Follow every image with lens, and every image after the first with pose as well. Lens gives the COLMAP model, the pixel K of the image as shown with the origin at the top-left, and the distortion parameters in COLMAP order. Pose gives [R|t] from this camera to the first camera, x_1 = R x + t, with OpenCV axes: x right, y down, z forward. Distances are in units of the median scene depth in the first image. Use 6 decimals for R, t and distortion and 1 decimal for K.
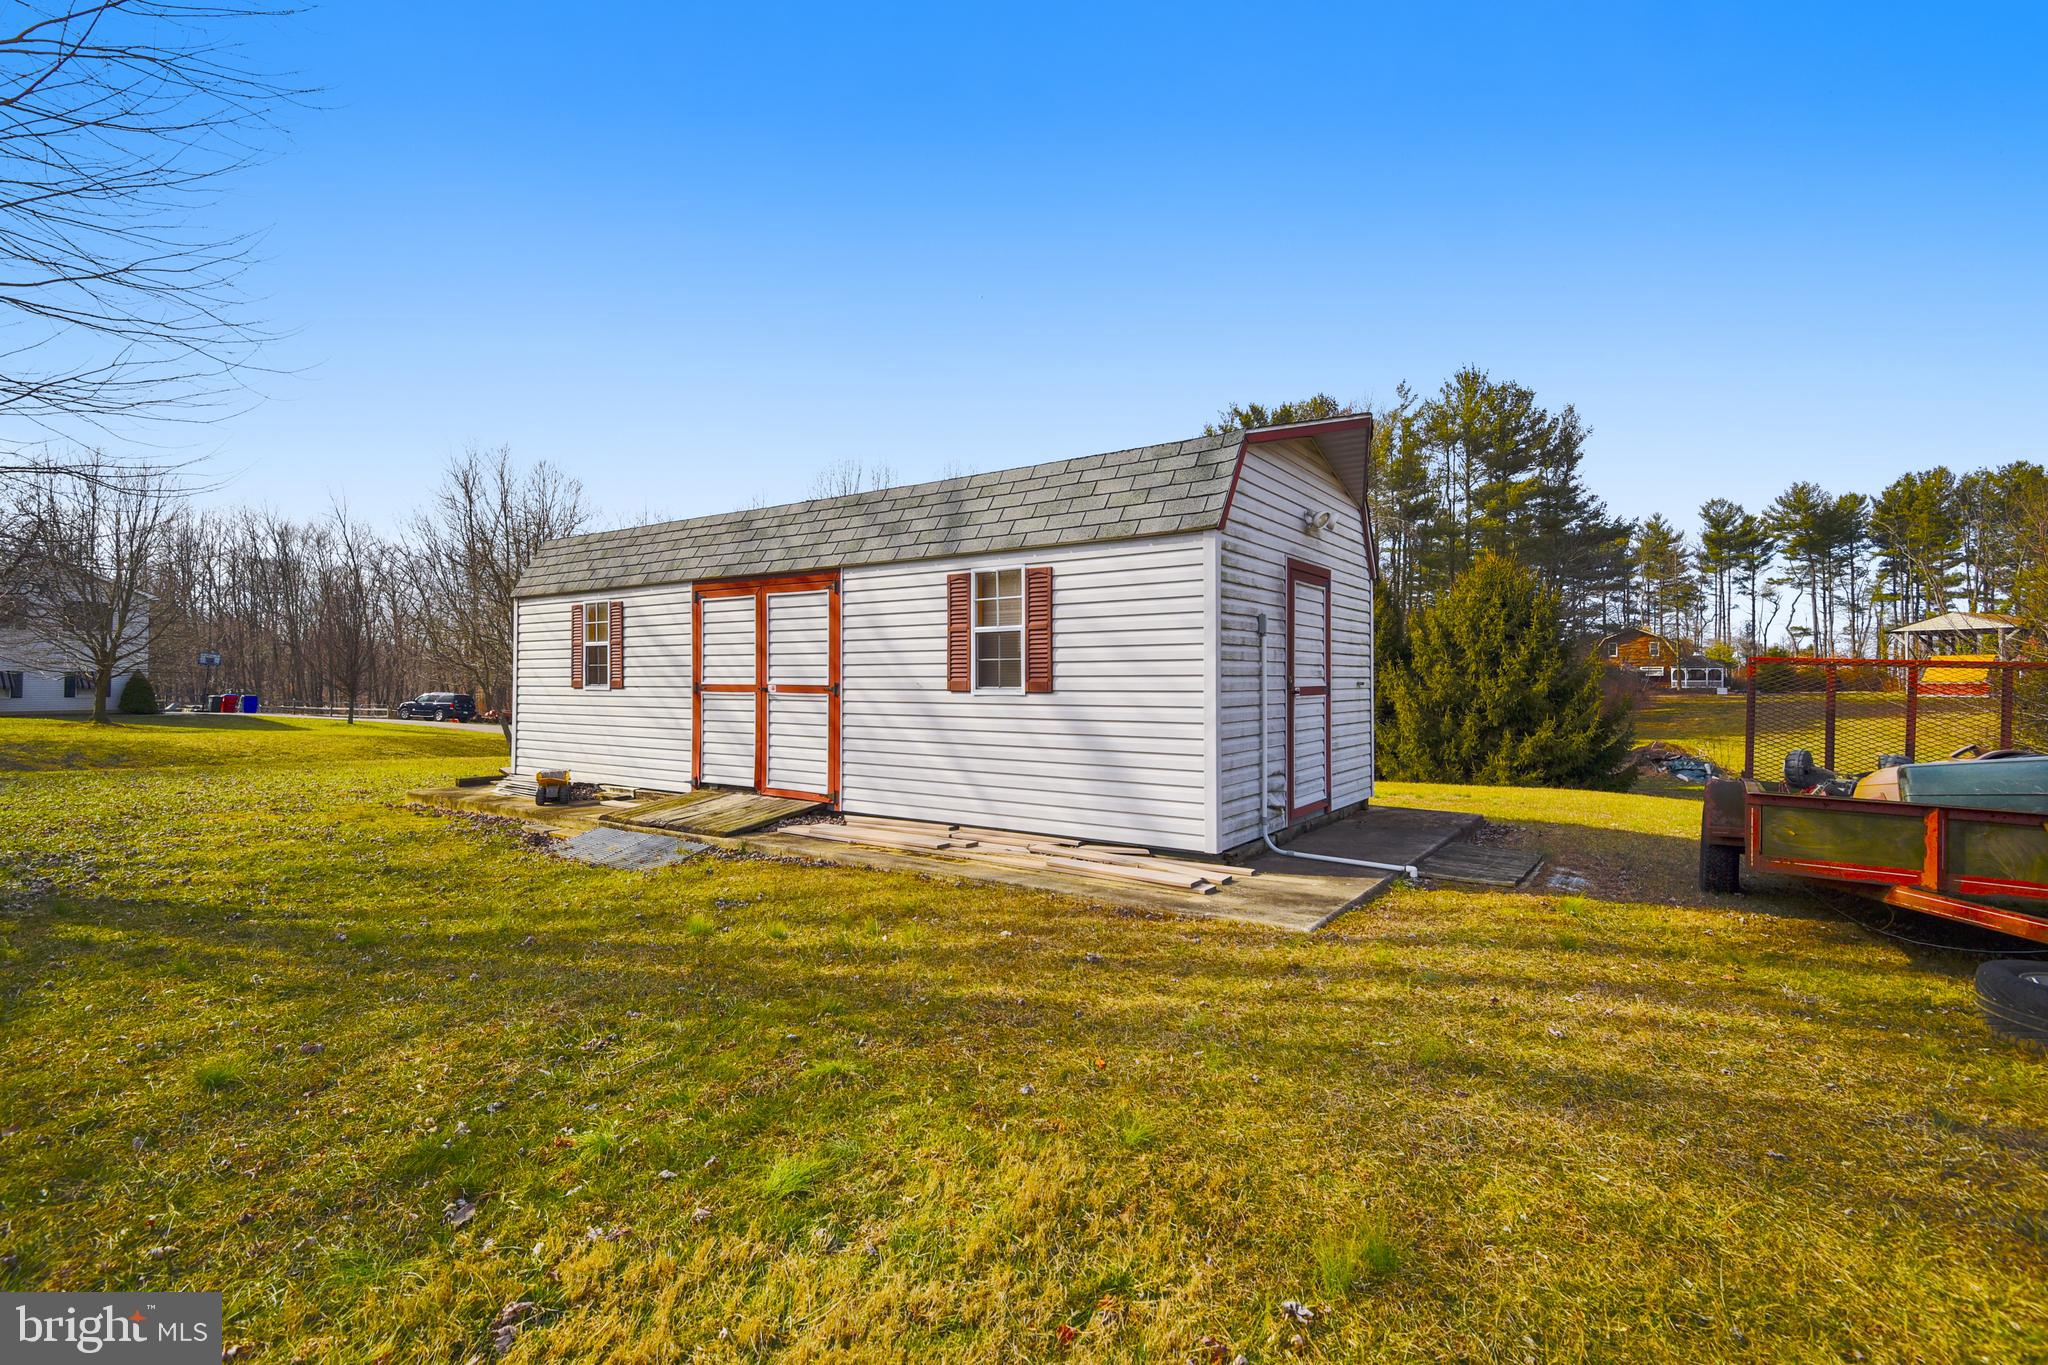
lens RADIAL K [[941.1, 0, 1026.2], [0, 941.1, 660.7], [0, 0, 1]] dist [0.001875, -0.006193]
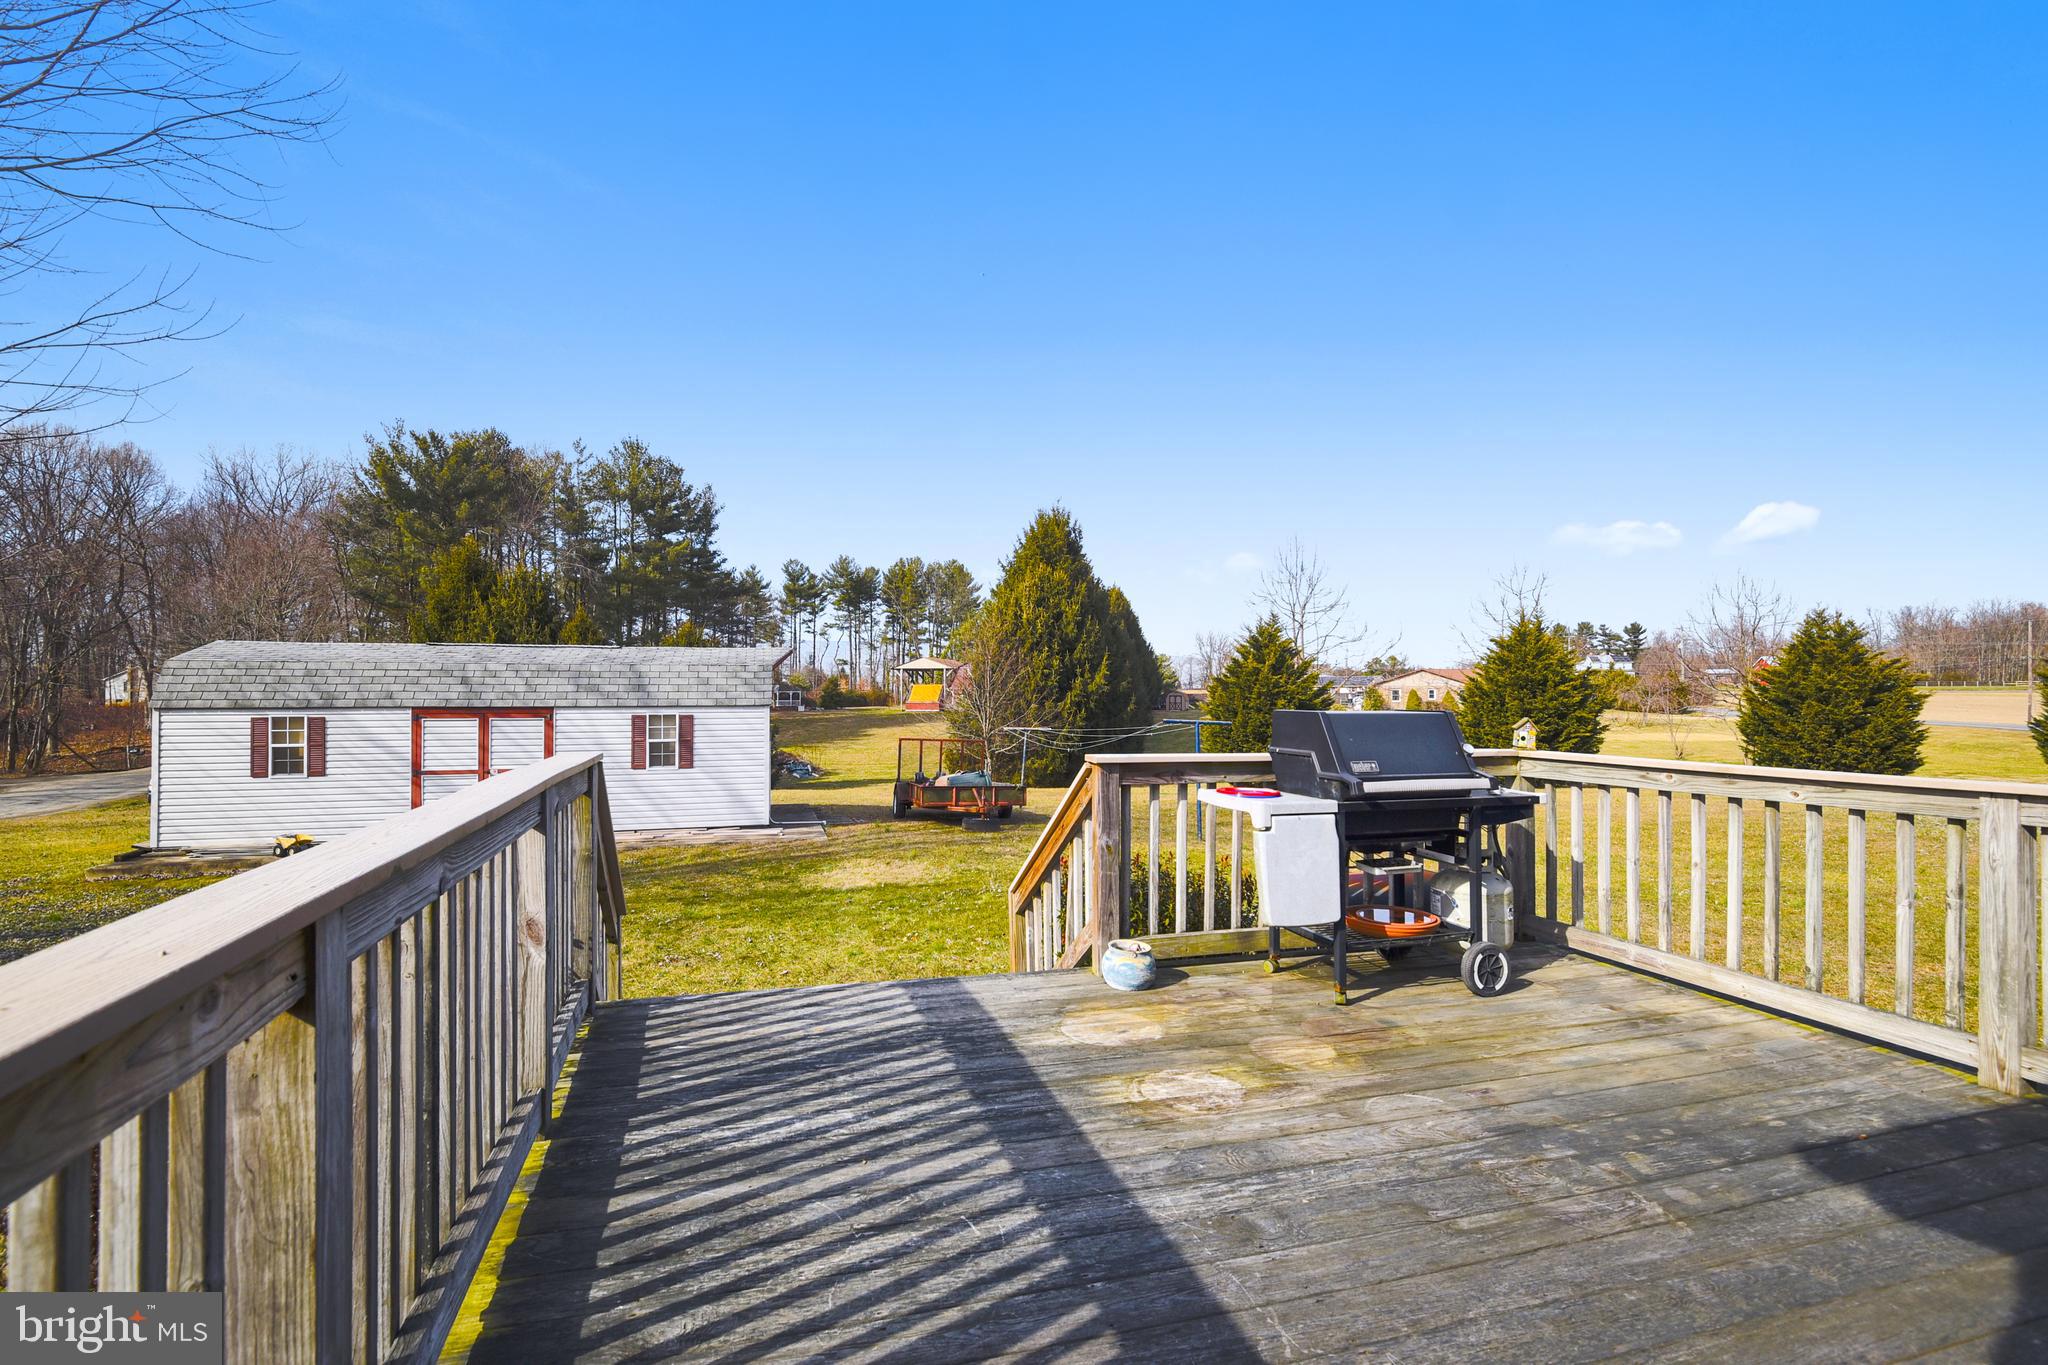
lens RADIAL K [[941.1, 0, 1026.2], [0, 941.1, 660.7], [0, 0, 1]] dist [0.001875, -0.006193]
pose [[0.623424, 0.022103, 0.781571, -0.112184], [-0.015991, 0.999752, -0.015518, -0.018196], [-0.781720, -0.002824, 0.623623, -0.097699]]
